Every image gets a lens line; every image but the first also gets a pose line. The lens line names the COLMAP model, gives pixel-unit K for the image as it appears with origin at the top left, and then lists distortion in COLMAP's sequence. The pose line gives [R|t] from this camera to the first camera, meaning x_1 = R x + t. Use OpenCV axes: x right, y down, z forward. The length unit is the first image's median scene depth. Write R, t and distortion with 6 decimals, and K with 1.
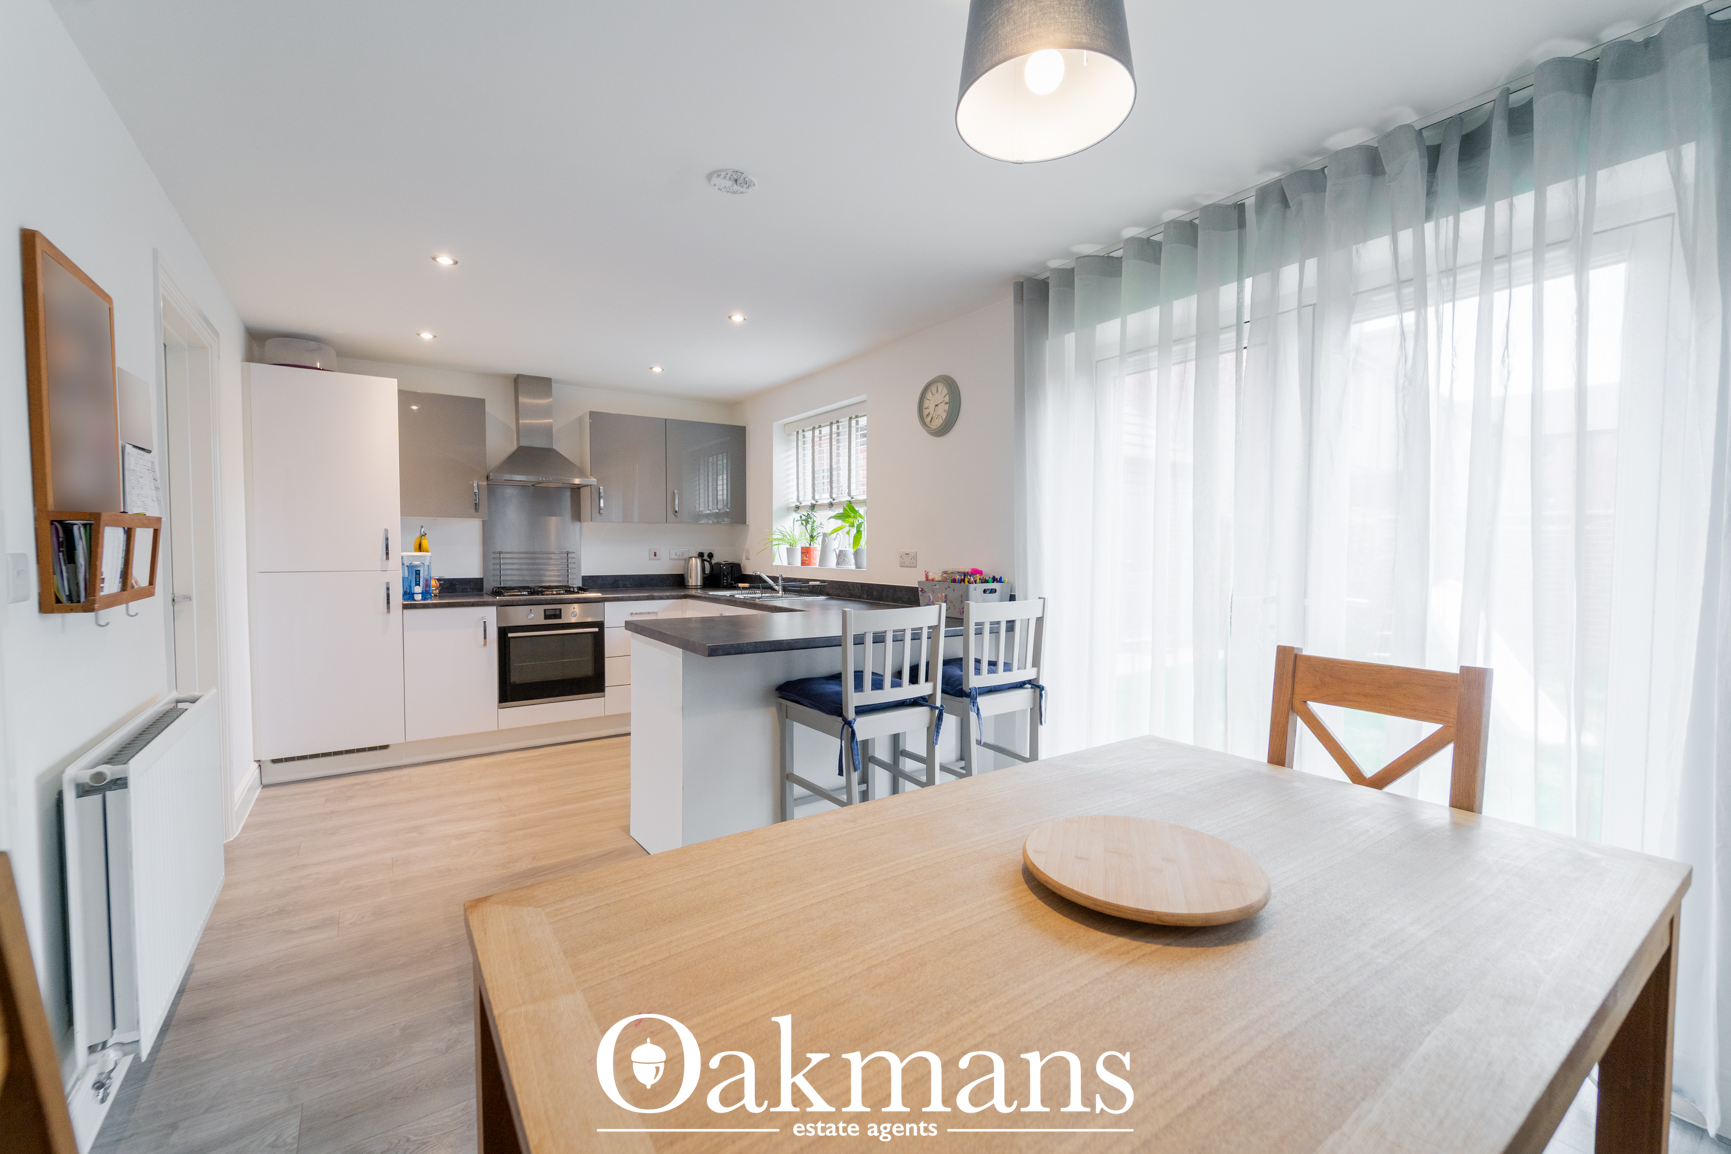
lens RADIAL K [[713.8, 0, 868.1], [0, 713.8, 576.4], [0, 0, 1]] dist [-0.002250, -0.001105]
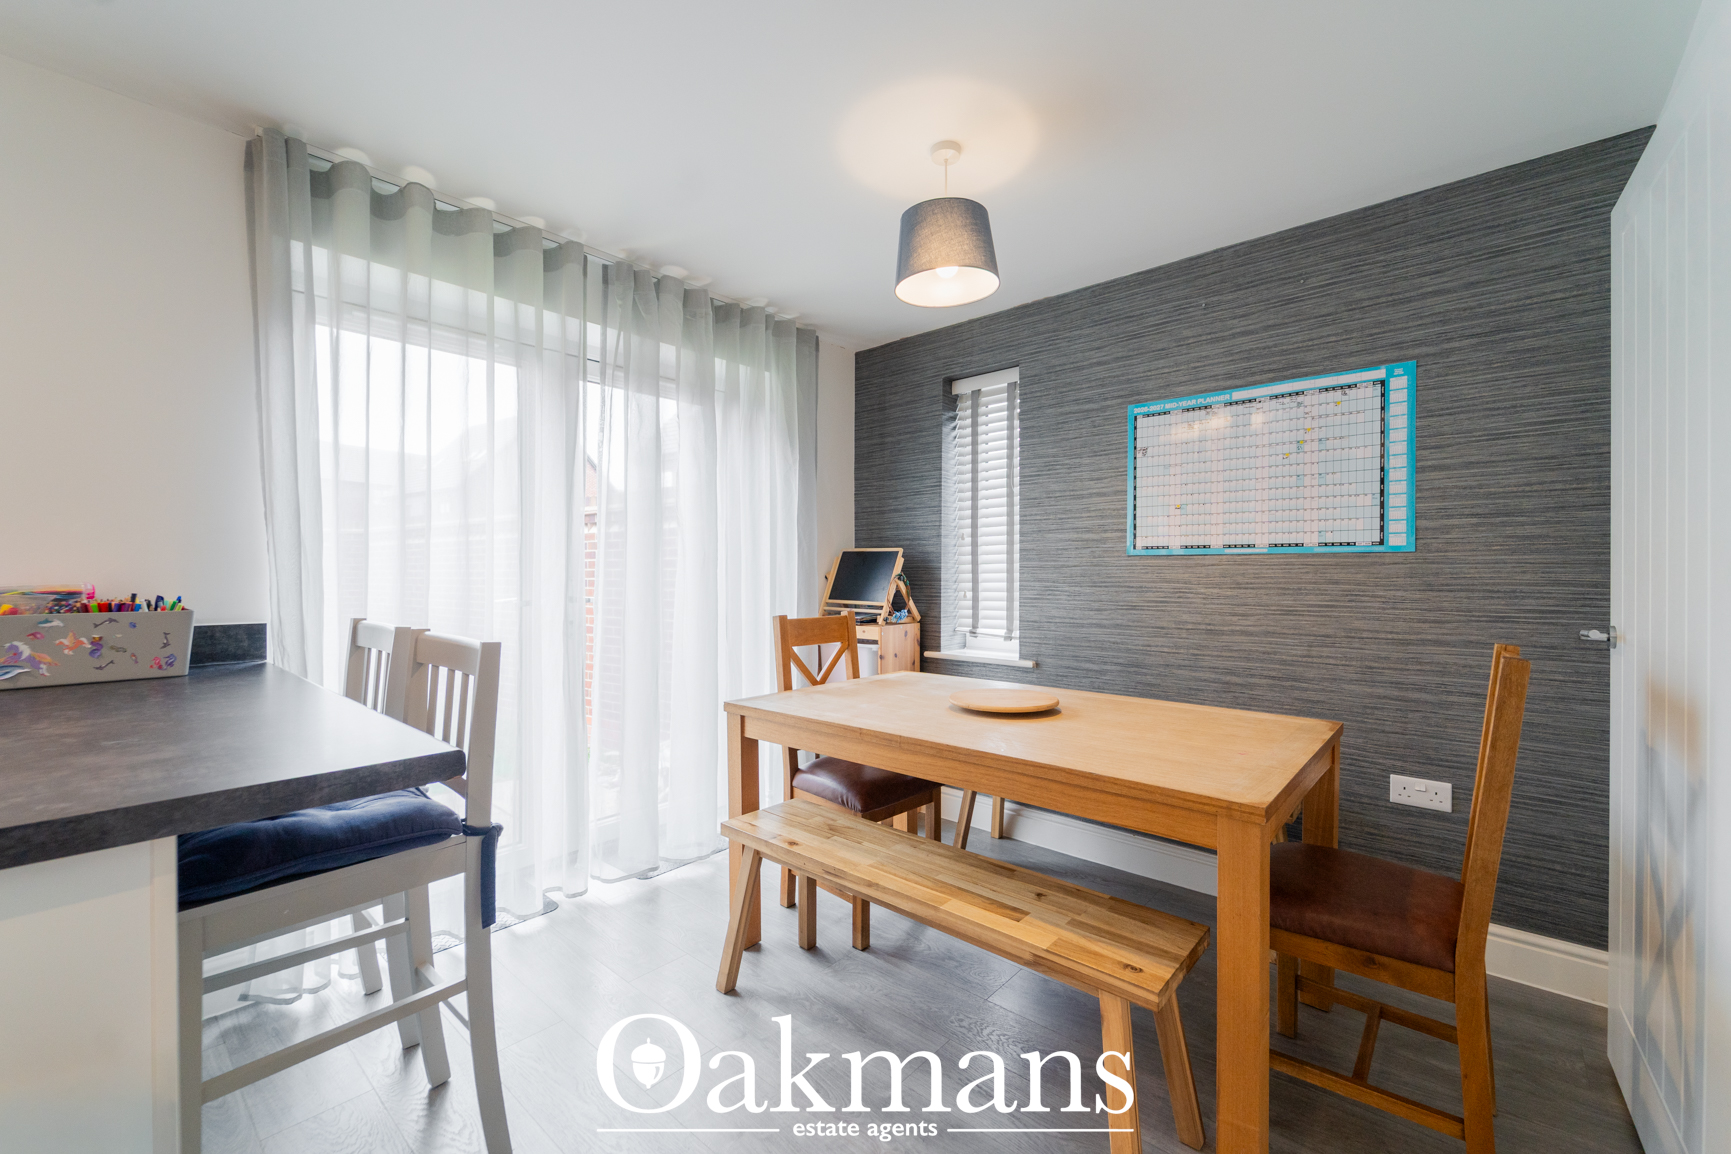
lens RADIAL K [[705.3, 0, 872.5], [0, 705.3, 575.2], [0, 0, 1]] dist [-0.001031, -0.000691]
pose [[-0.249625, -0.004874, 0.968330, -0.357771], [0.039723, 0.999094, 0.015269, -0.002519], [-0.967528, 0.042276, -0.249205, 0.435208]]
